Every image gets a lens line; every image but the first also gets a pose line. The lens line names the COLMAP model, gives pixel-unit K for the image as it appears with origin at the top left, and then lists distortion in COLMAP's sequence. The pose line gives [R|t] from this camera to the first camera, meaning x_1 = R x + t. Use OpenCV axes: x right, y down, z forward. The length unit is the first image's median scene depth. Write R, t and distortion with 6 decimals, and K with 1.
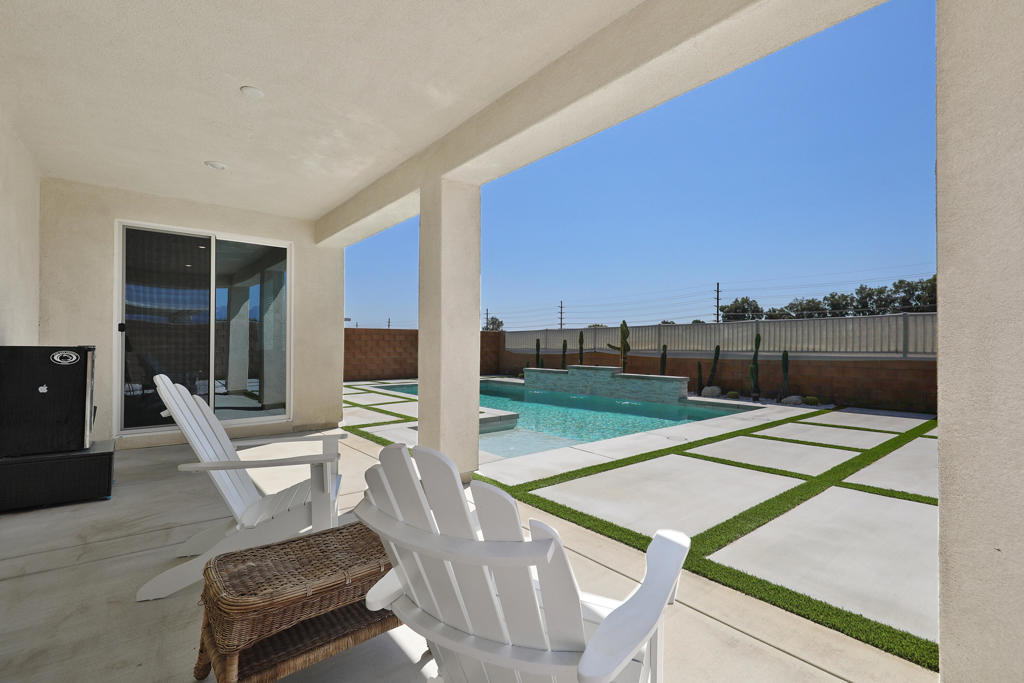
lens RADIAL K [[452.8, 0, 520.7], [0, 452.8, 344.7], [0, 0, 1]] dist [-0.003665, -0.001693]
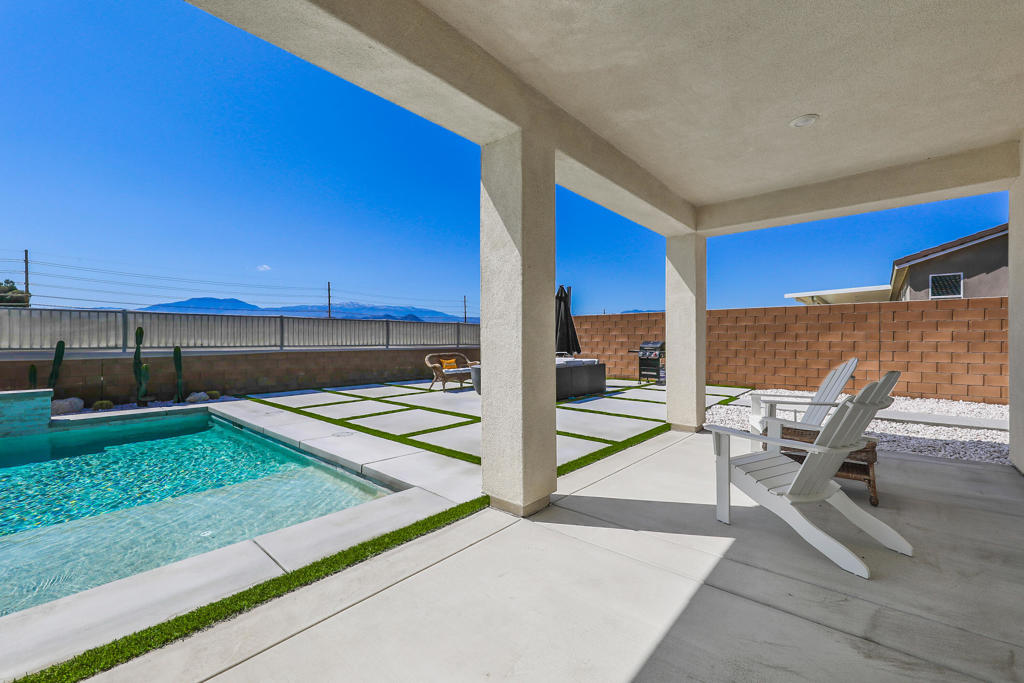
lens RADIAL K [[410.1, 0, 520.6], [0, 410.1, 345.7], [0, 0, 1]] dist [-0.000221, -0.001260]
pose [[-0.144011, -0.012223, 0.989501, -0.332700], [-0.000926, 0.999925, 0.012217, 0.000969], [-0.989576, 0.000843, -0.144012, 0.410294]]
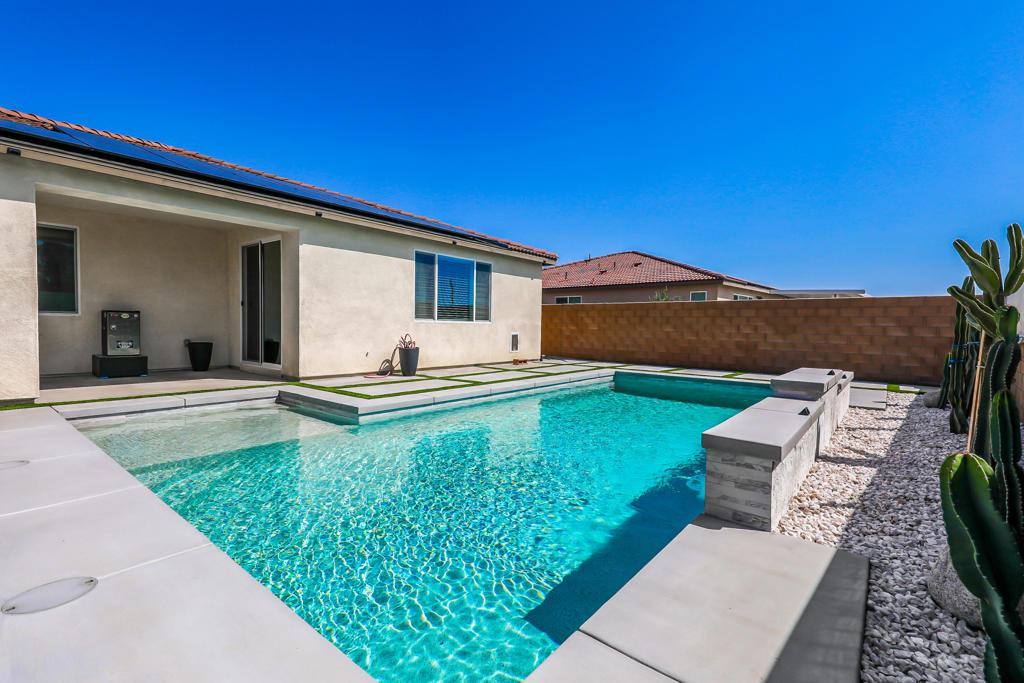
lens RADIAL K [[452.8, 0, 511.5], [0, 452.8, 345.2], [0, 0, 1]] dist [-0.003665, -0.001693]
pose [[0.142892, 0.050876, -0.988430, 0.553279], [-0.018025, 0.998646, 0.048796, 0.011072], [0.989574, 0.010844, 0.143615, 0.872958]]
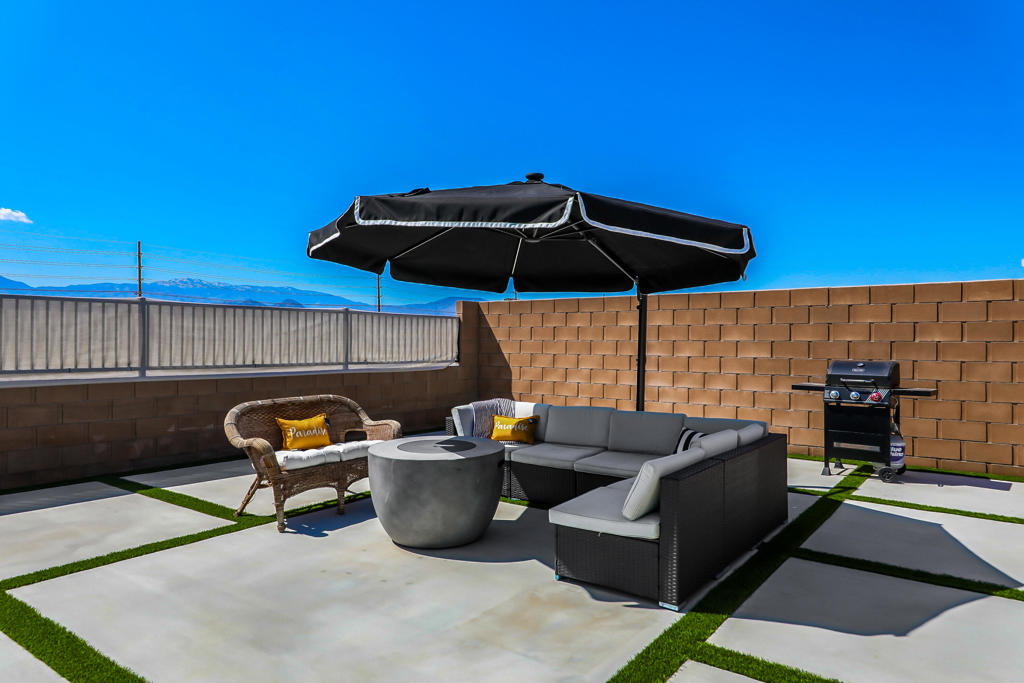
lens RADIAL K [[656.4, 0, 517.3], [0, 656.4, 340.1], [0, 0, 1]] dist [0.022322, 0.005610]
pose [[-0.217405, 0.004809, 0.976070, 0.118658], [-0.004912, 0.999970, -0.006021, -0.012943], [-0.976069, -0.006103, -0.217375, 0.387983]]
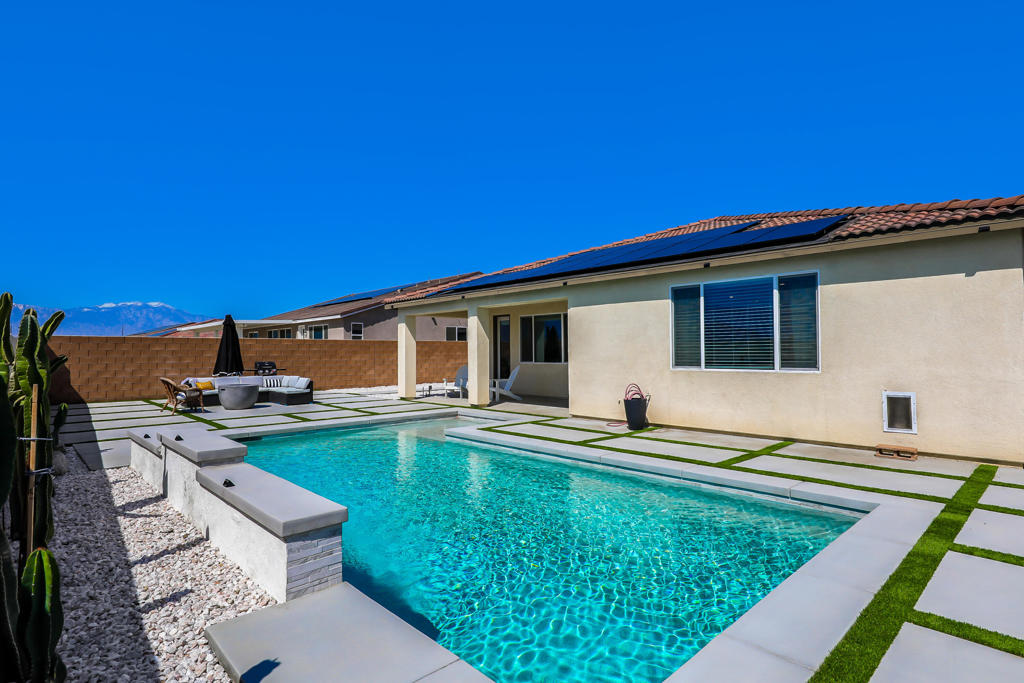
lens RADIAL K [[514.7, 0, 509.0], [0, 514.7, 348.0], [0, 0, 1]] dist [0.029577, -0.001171]
pose [[-0.999315, 0.007548, -0.036225, -0.080663], [0.007952, 0.999908, -0.011011, -0.018533], [0.036139, -0.011291, -0.999283, 1.707819]]
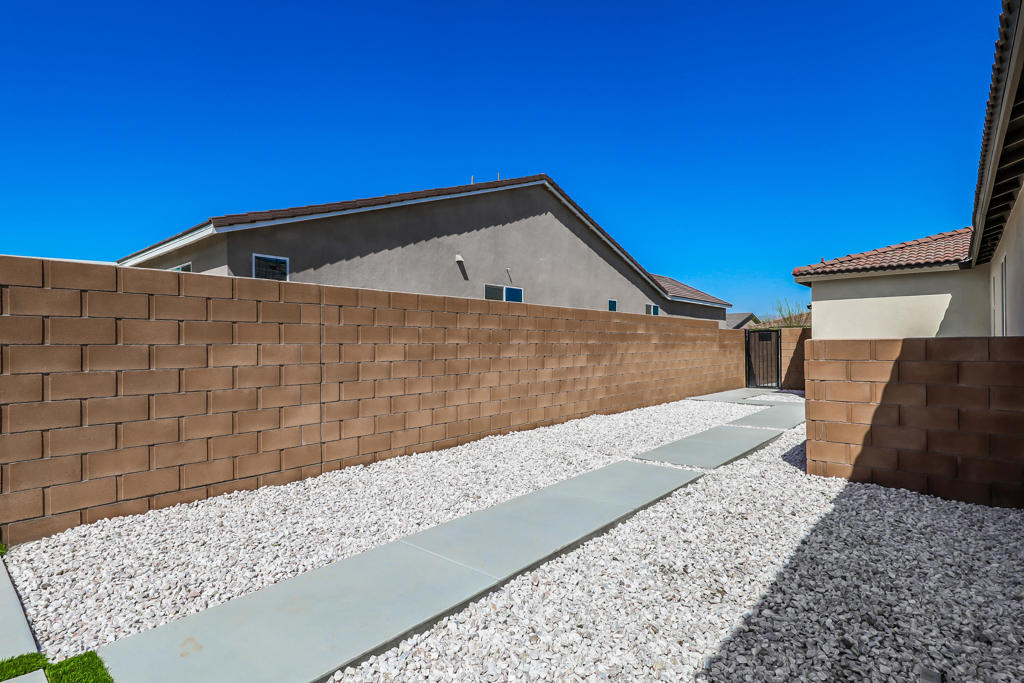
lens RADIAL K [[514.7, 0, 517.6], [0, 514.7, 343.3], [0, 0, 1]] dist [0.029577, -0.001171]
pose [[-0.989779, 0.008262, -0.142369, 0.274412], [0.009229, 0.999939, -0.006135, -0.013662], [0.142310, -0.007386, -0.989795, 0.105452]]
